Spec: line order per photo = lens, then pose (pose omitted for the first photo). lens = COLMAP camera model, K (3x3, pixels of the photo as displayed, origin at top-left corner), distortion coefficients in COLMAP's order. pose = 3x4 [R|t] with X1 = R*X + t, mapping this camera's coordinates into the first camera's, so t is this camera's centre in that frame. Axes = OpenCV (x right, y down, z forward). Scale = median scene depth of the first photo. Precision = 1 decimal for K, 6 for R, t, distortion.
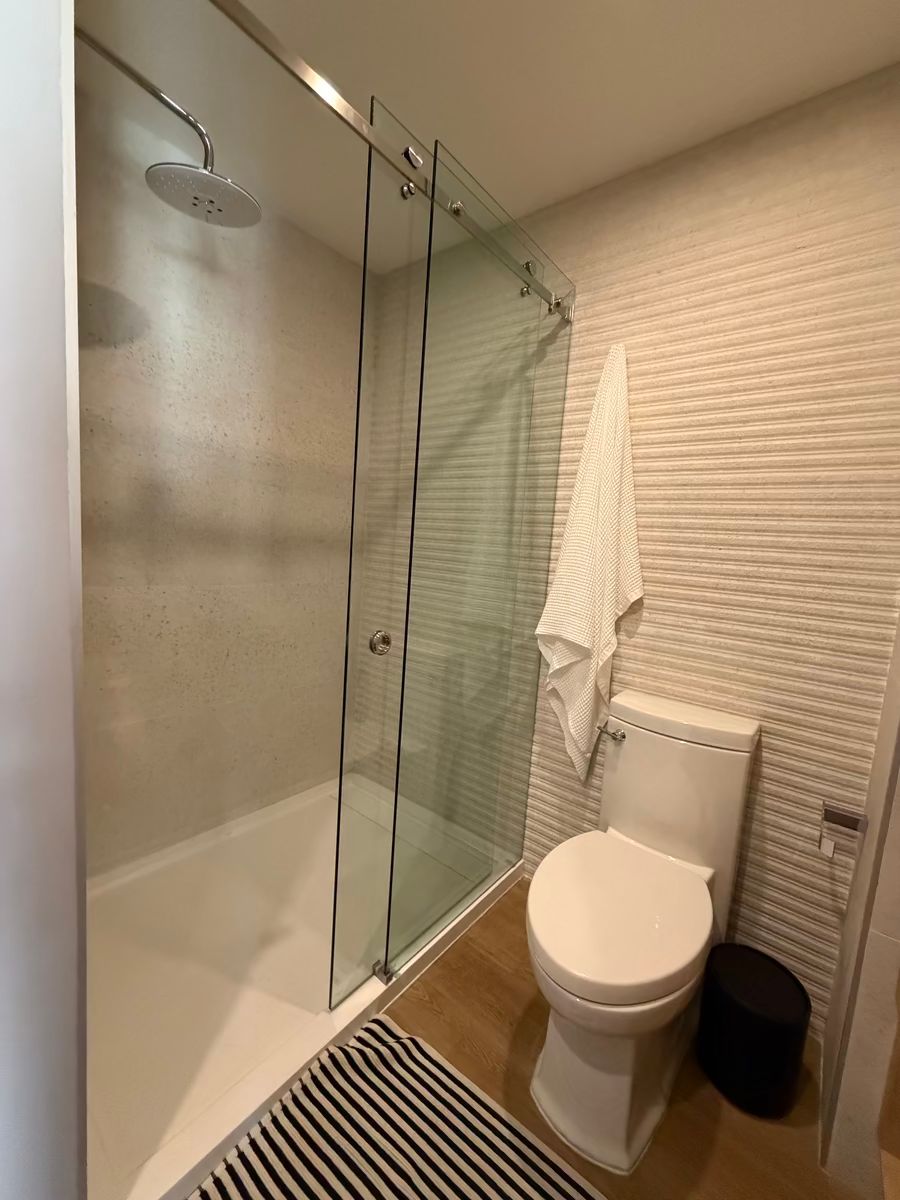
lens RADIAL K [[479.6, 0, 450.2], [0, 479.6, 598.2], [0, 0, 1]] dist [-0.001570, 0.000670]
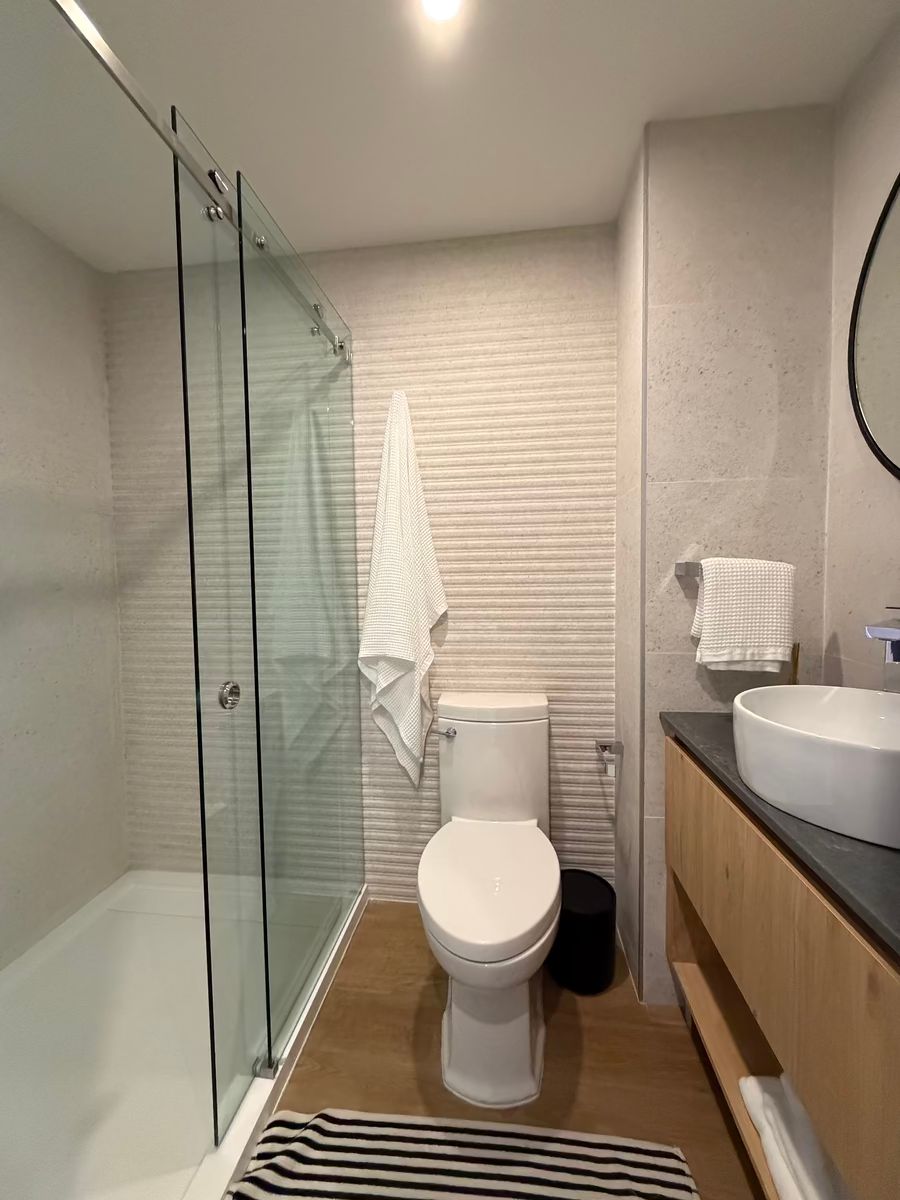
lens RADIAL K [[479.6, 0, 449.6], [0, 479.6, 598.9], [0, 0, 1]] dist [-0.001570, 0.000670]
pose [[0.848794, -0.111855, 0.516757, -0.199437], [0.135004, 0.990818, -0.007283, -0.019600], [-0.511197, 0.075946, 0.856101, 0.007822]]
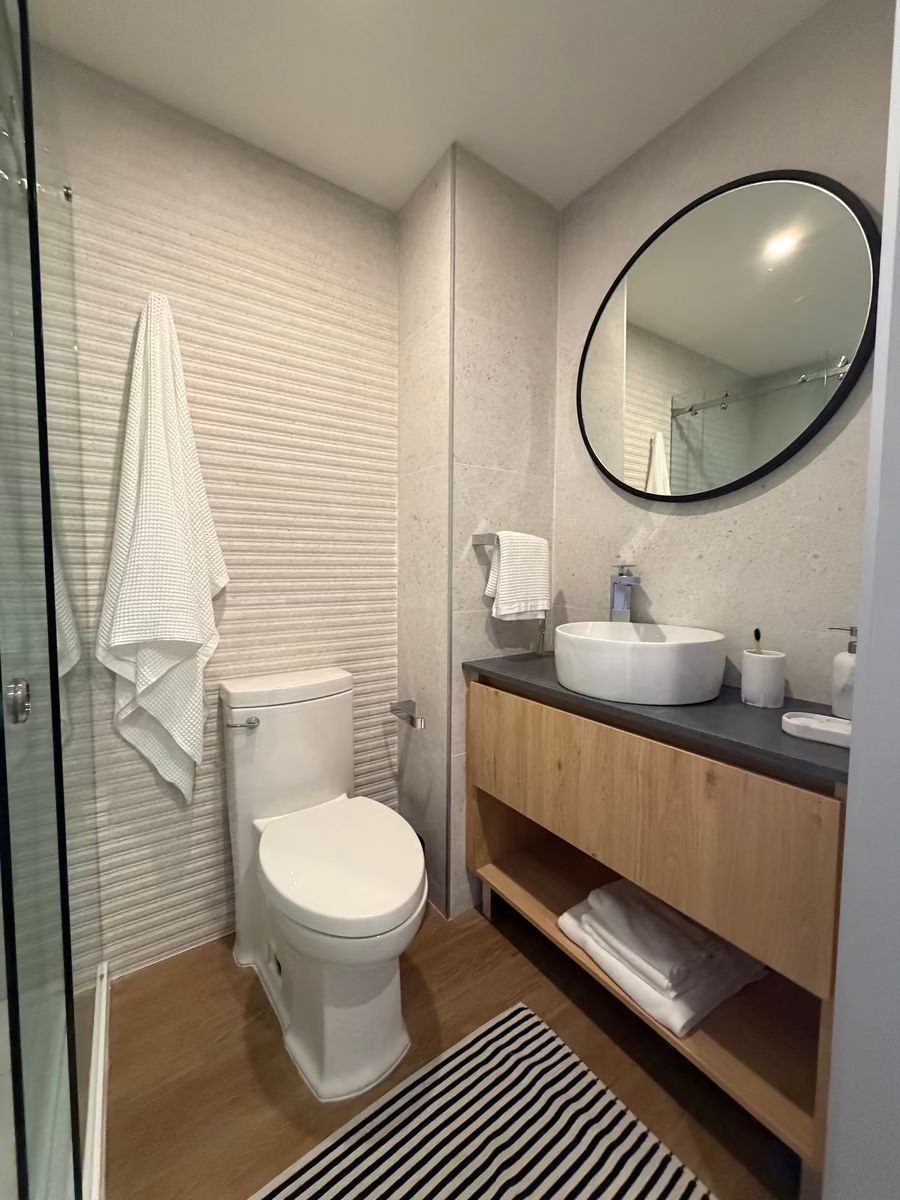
lens RADIAL K [[479.6, 0, 450.4], [0, 479.6, 598.4], [0, 0, 1]] dist [-0.001570, 0.000670]
pose [[0.283212, -0.135297, 0.949466, -0.416316], [0.125108, 0.986752, 0.103292, -0.011979], [-0.950862, 0.089532, 0.296386, 0.310087]]
